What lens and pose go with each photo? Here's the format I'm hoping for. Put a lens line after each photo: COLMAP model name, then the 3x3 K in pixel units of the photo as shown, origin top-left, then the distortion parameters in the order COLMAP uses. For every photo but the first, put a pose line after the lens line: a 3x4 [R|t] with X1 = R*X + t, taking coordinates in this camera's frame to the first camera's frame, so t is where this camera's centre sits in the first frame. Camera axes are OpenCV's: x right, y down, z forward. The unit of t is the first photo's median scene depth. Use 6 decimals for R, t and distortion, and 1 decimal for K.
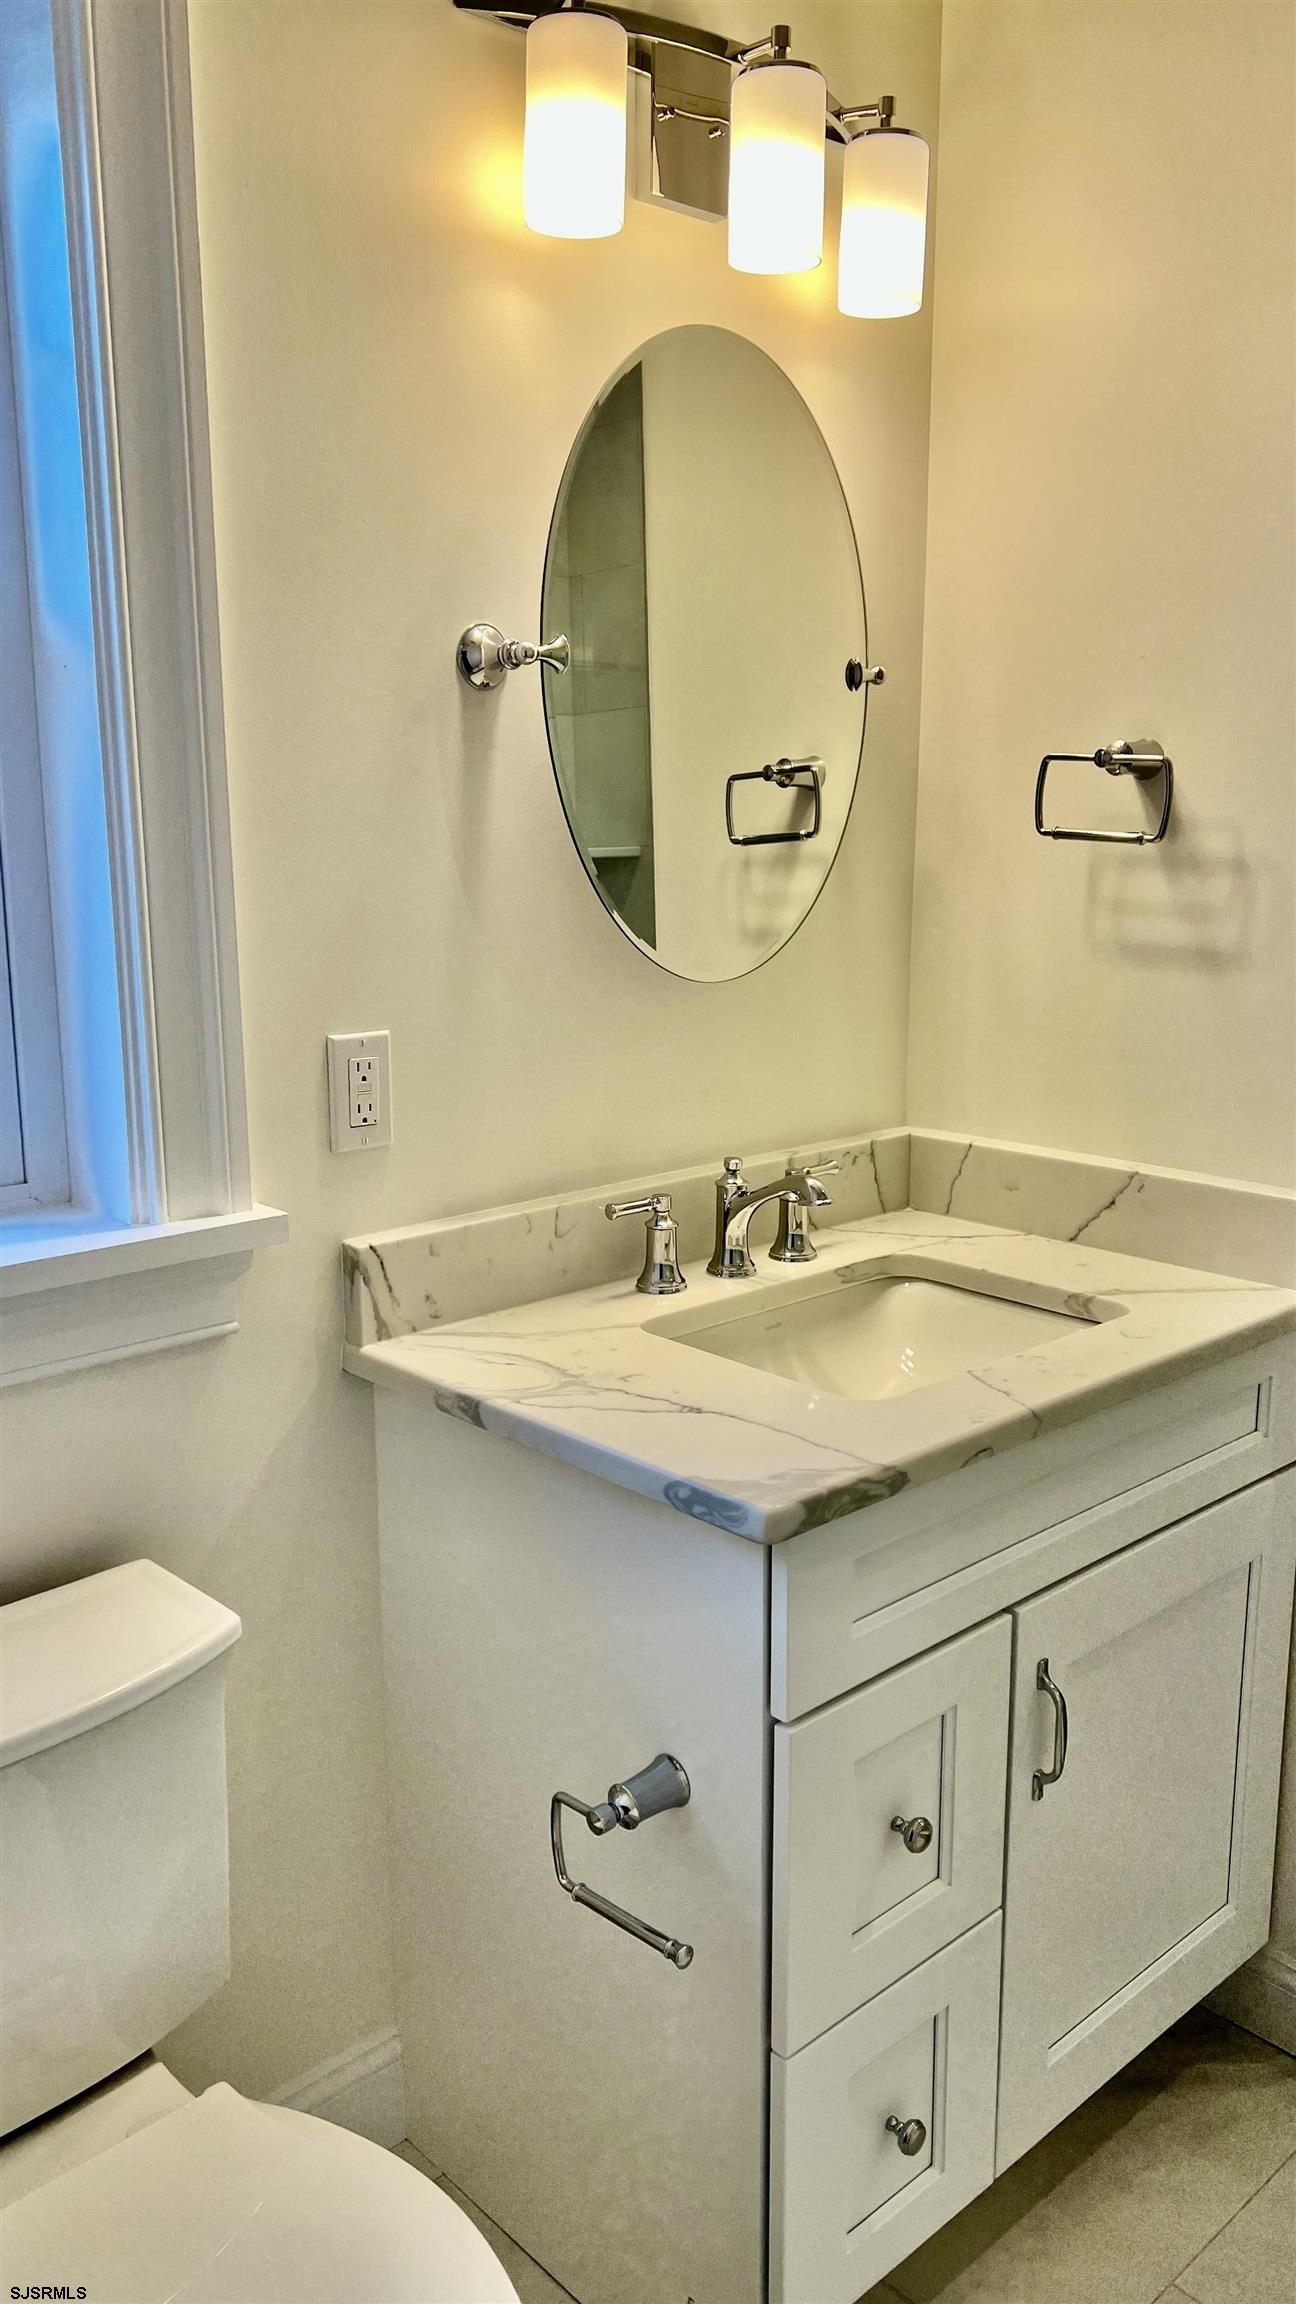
lens RADIAL K [[1738.1, 0, 598.4], [0, 1738.1, 1161.1], [0, 0, 1]] dist [0.058459, -0.052598]
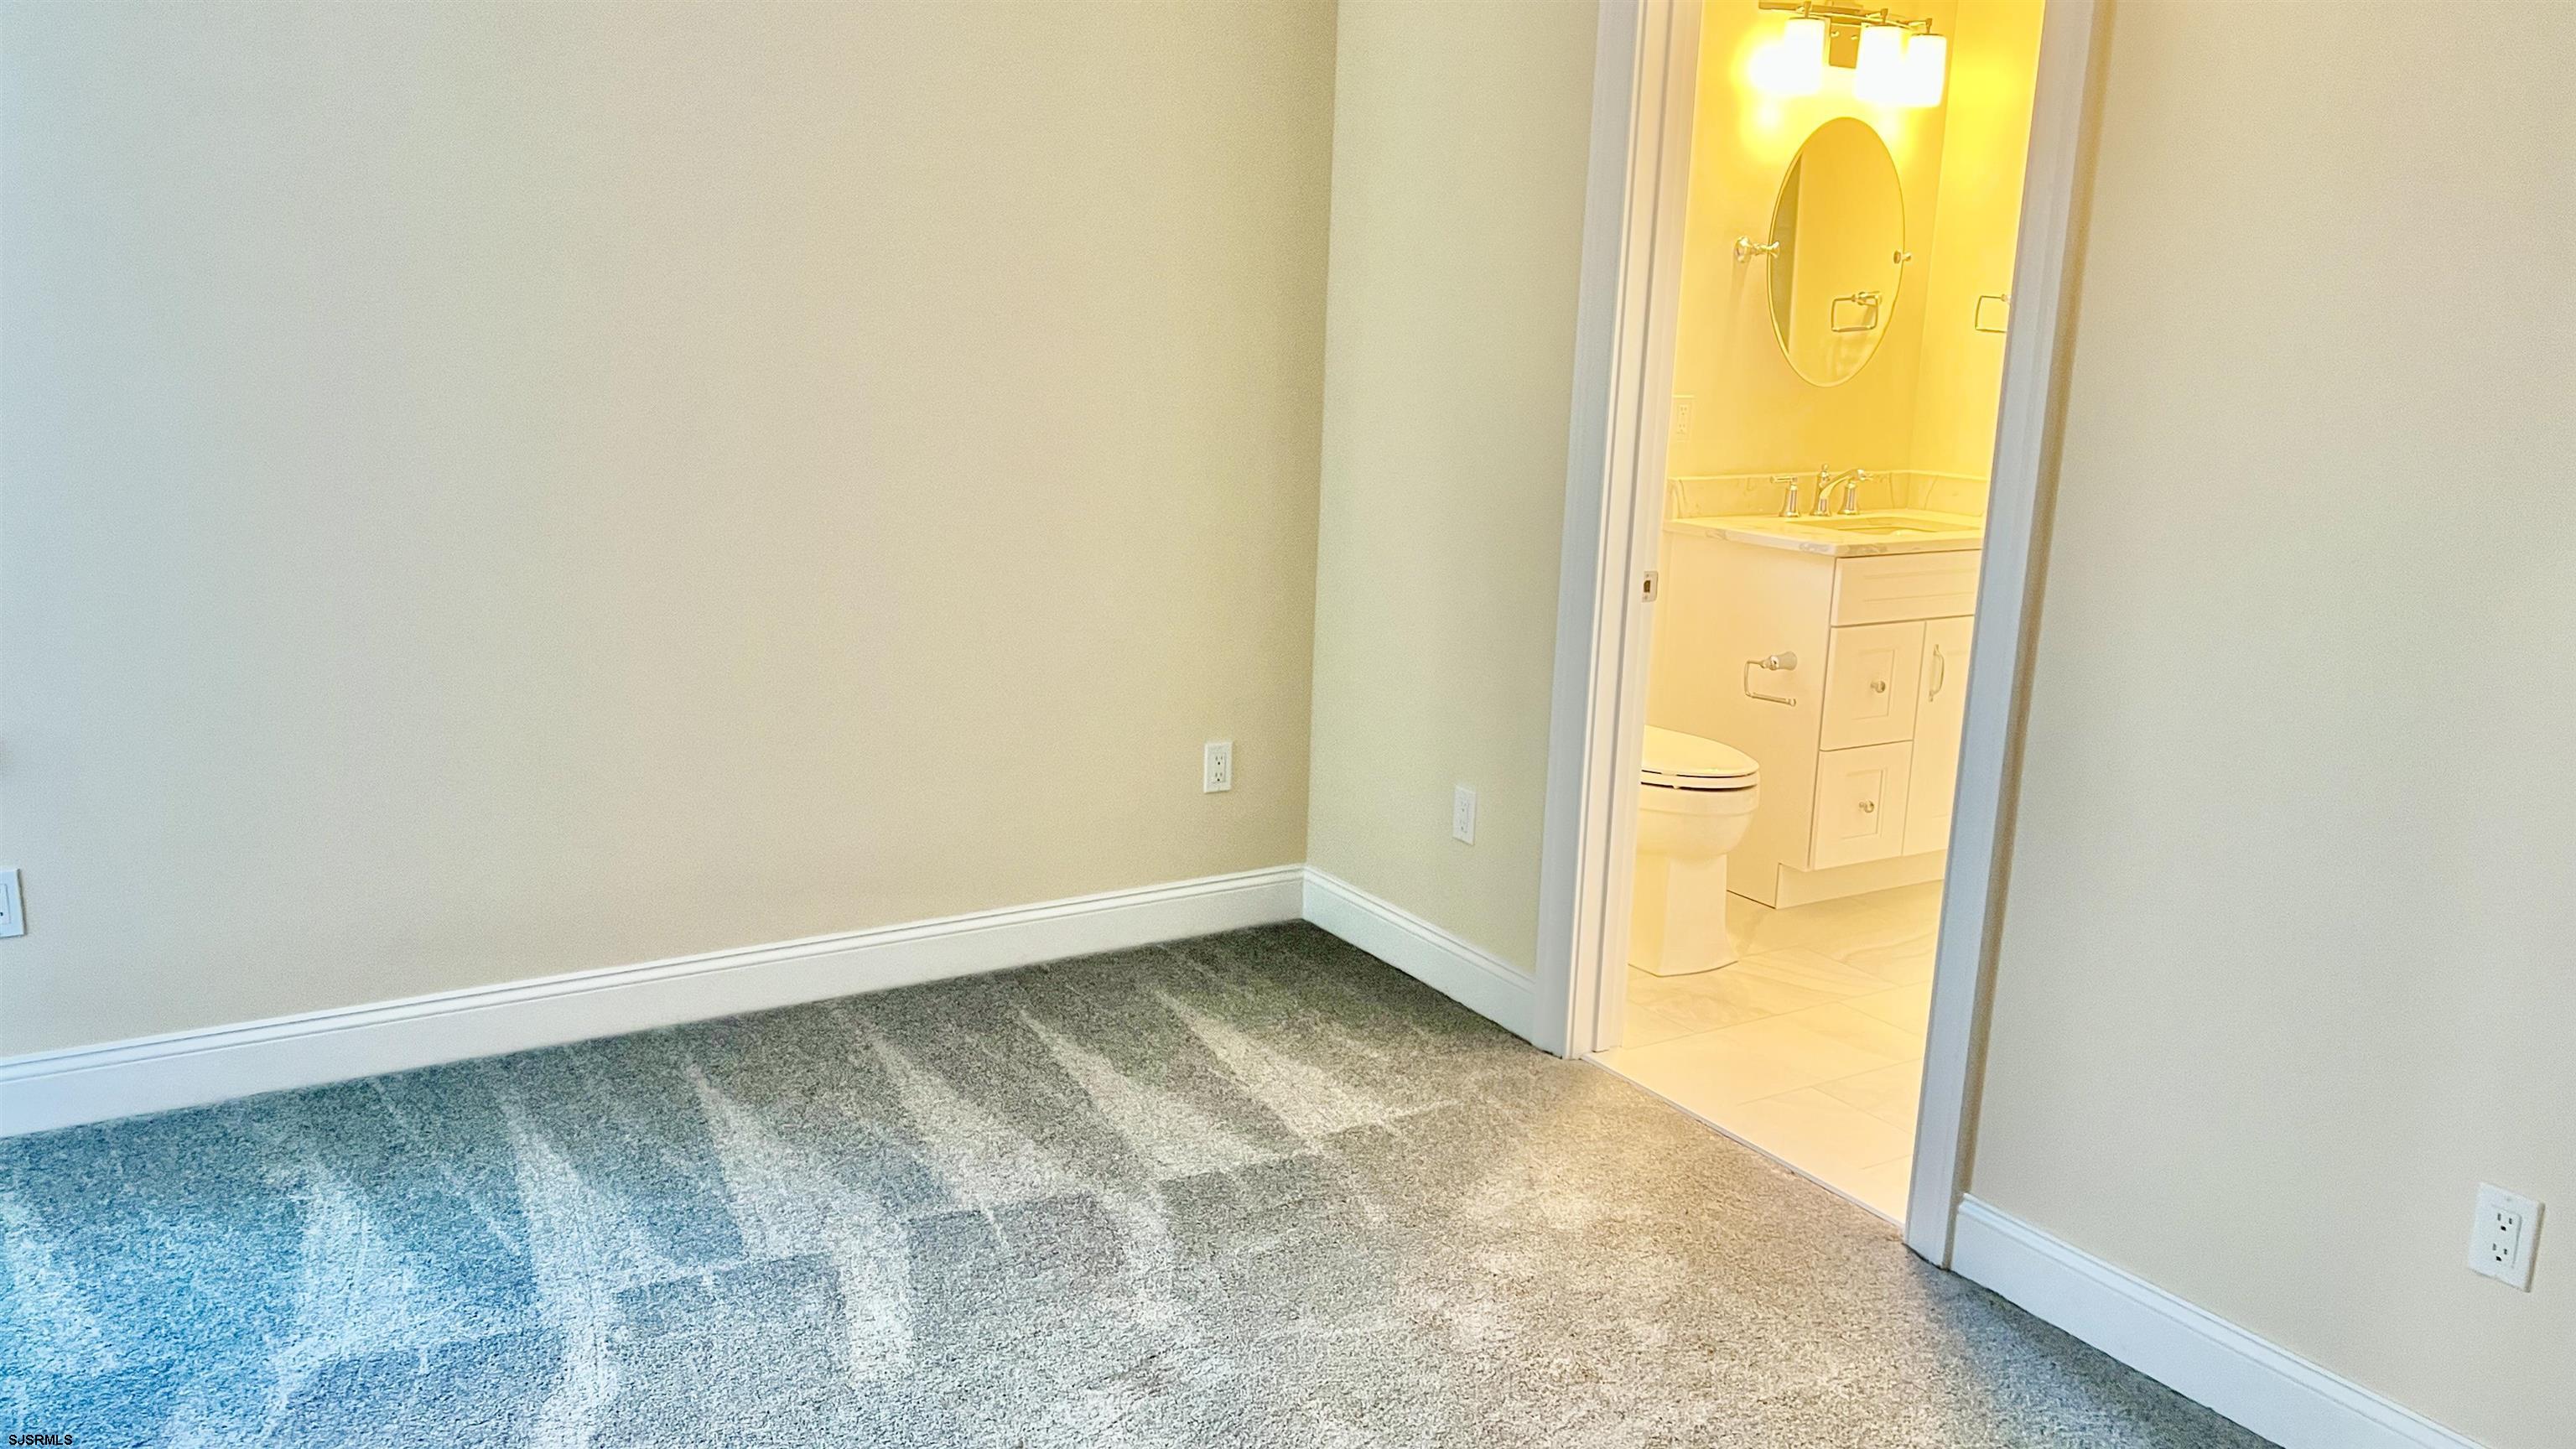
lens RADIAL K [[1943.3, 0, 1291.4], [0, 1943.3, 759.2], [0, 0, 1]] dist [0.058459, -0.052598]
pose [[0.985237, 0.073349, -0.154690, -0.204361], [-0.069550, 0.997132, 0.029841, 0.383224], [0.156435, -0.018642, 0.987512, -1.798121]]
